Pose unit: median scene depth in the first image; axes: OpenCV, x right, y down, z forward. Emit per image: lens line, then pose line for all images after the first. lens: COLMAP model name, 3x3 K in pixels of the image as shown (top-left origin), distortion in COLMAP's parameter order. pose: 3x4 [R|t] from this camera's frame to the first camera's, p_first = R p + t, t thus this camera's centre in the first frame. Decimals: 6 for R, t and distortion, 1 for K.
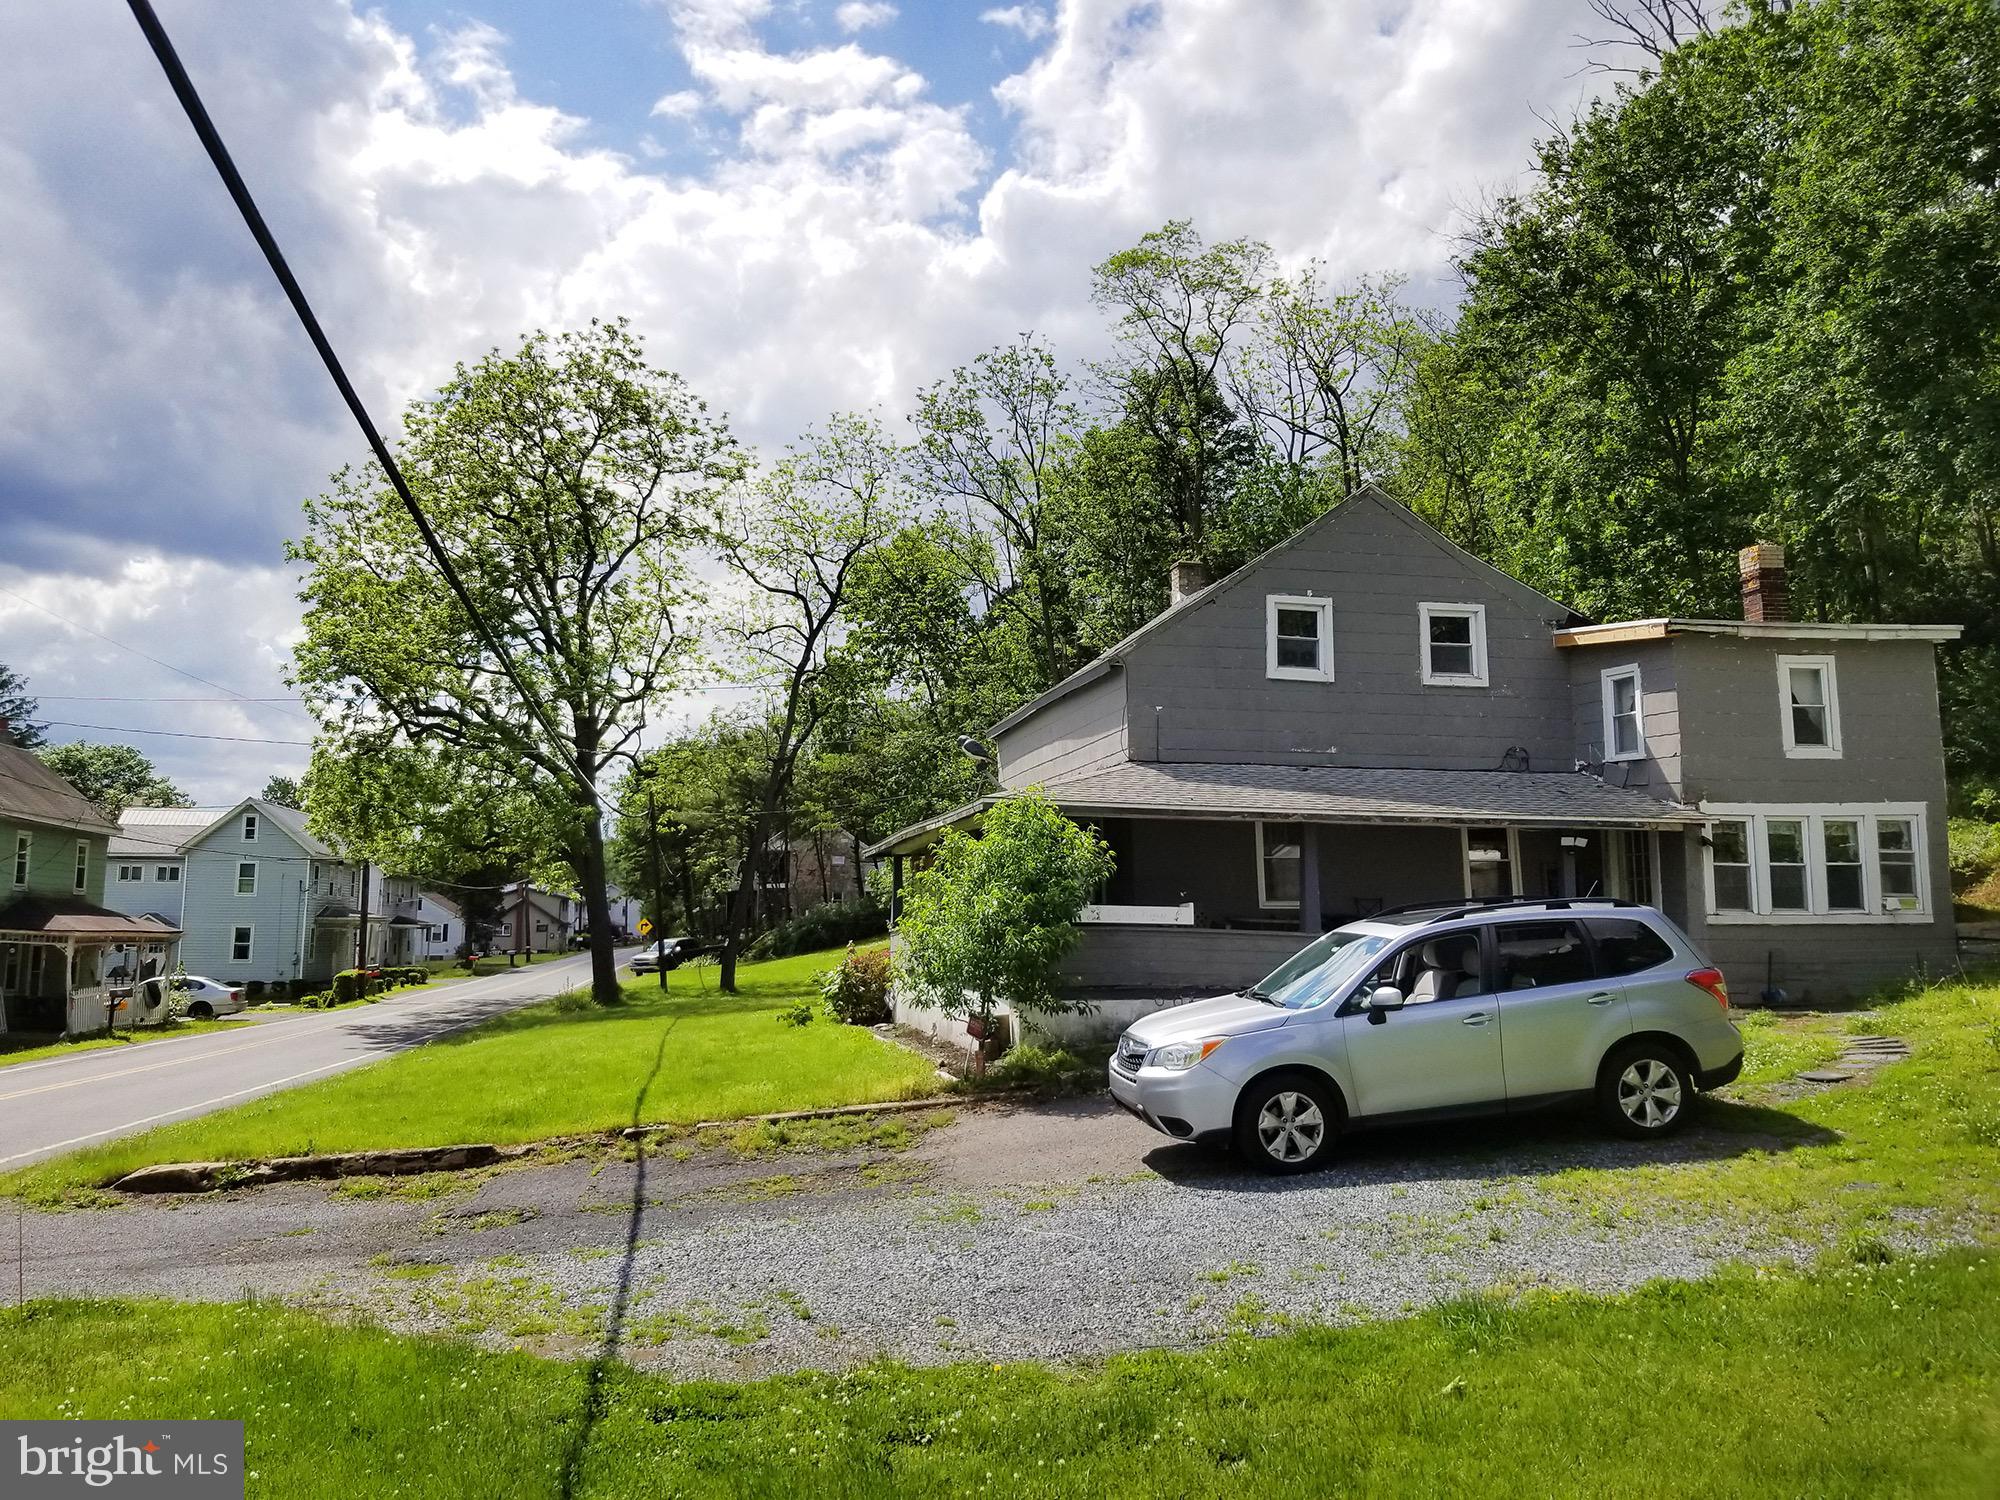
lens RADIAL K [[1605.8, 0, 948.6], [0, 1605.8, 706.8], [0, 0, 1]] dist [0.115384, -0.245439]
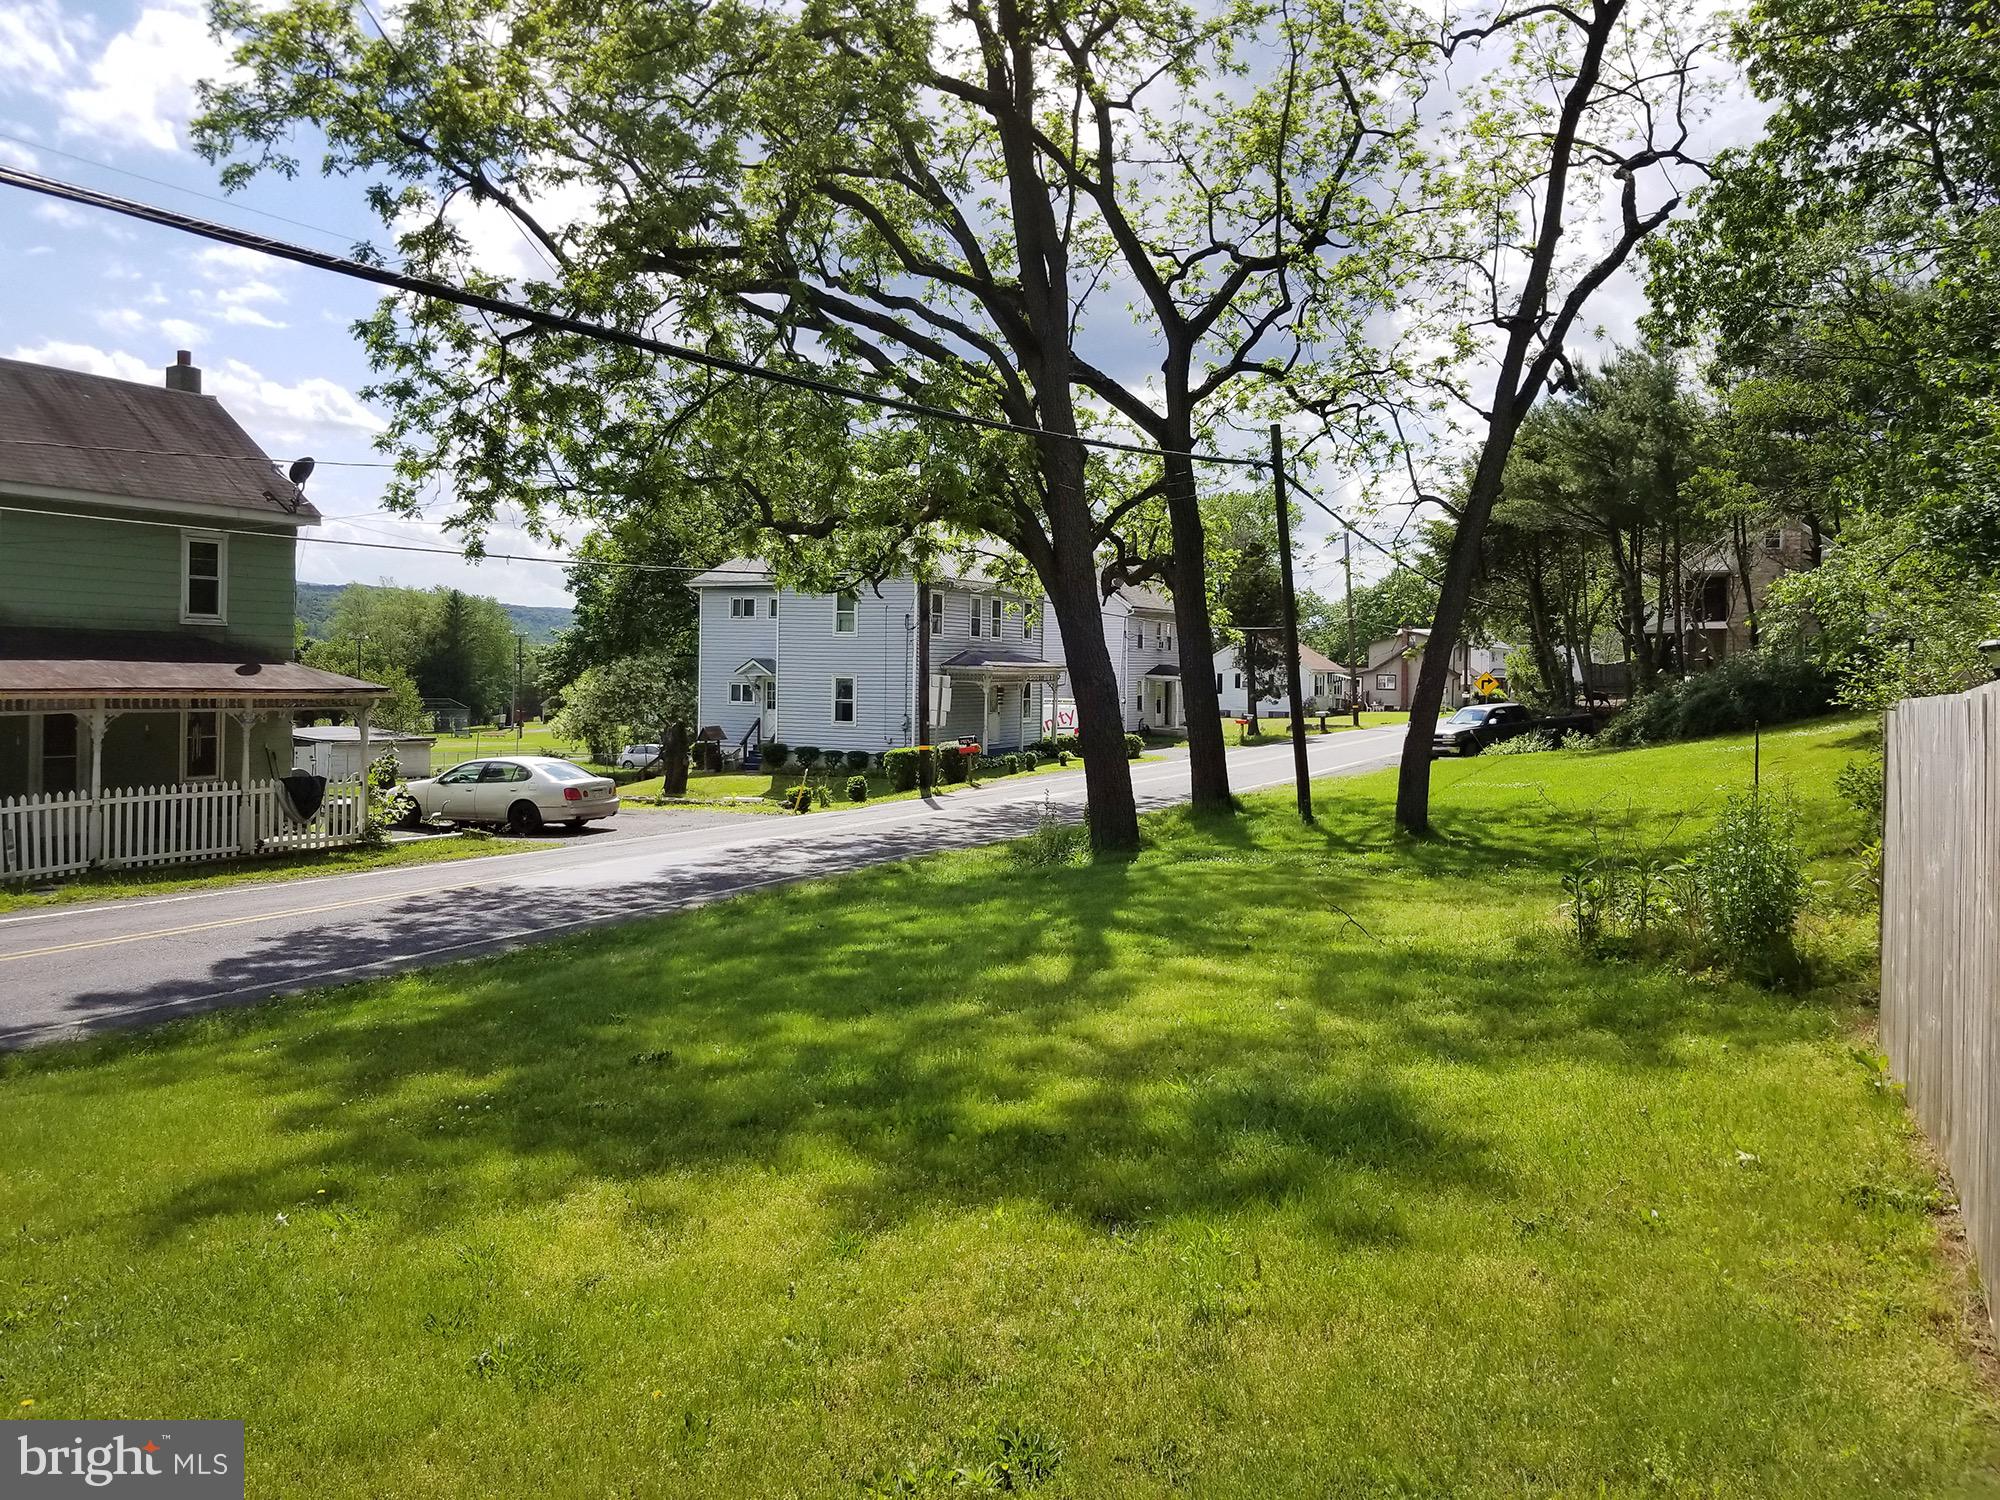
lens RADIAL K [[1605.8, 0, 948.6], [0, 1605.8, 706.8], [0, 0, 1]] dist [0.115384, -0.245439]
pose [[0.827153, 0.020494, -0.561602, 0.028984], [0.066478, 0.988750, 0.133992, 0.108576], [0.558030, -0.148166, 0.816486, 0.867179]]
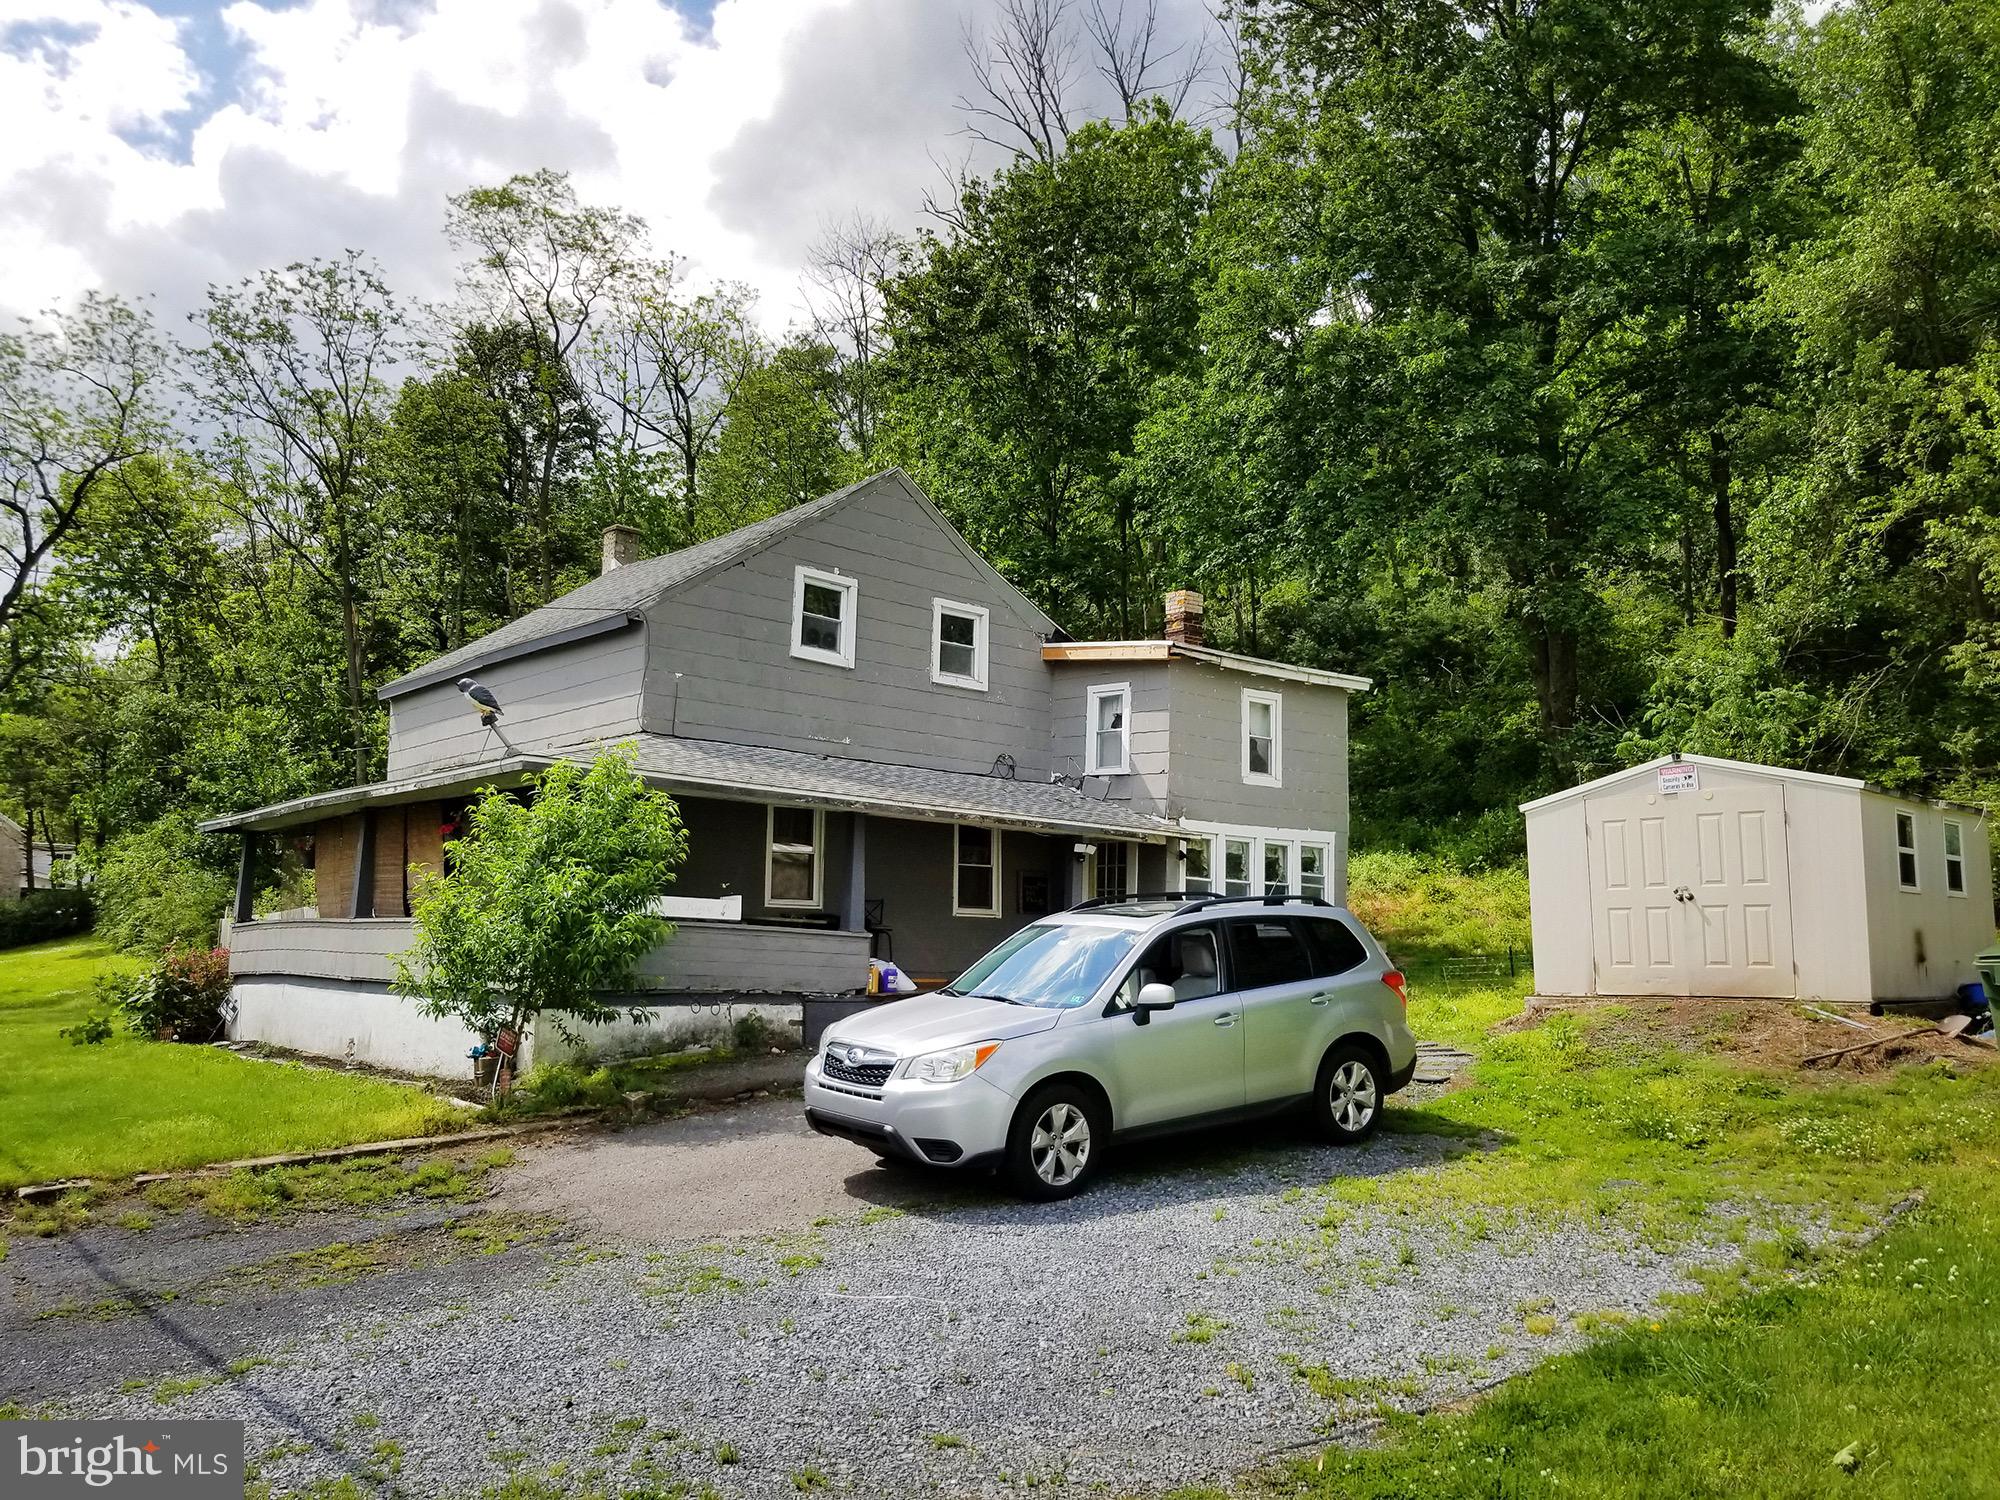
lens RADIAL K [[1584.0, 0, 1008.4], [0, 1584.0, 736.7], [0, 0, 1]] dist [0.125434, -0.236269]
pose [[0.860909, 0.090192, 0.500701, -0.091602], [-0.092271, 0.995519, -0.020673, 0.022391], [-0.500322, -0.028403, 0.865374, 0.100818]]
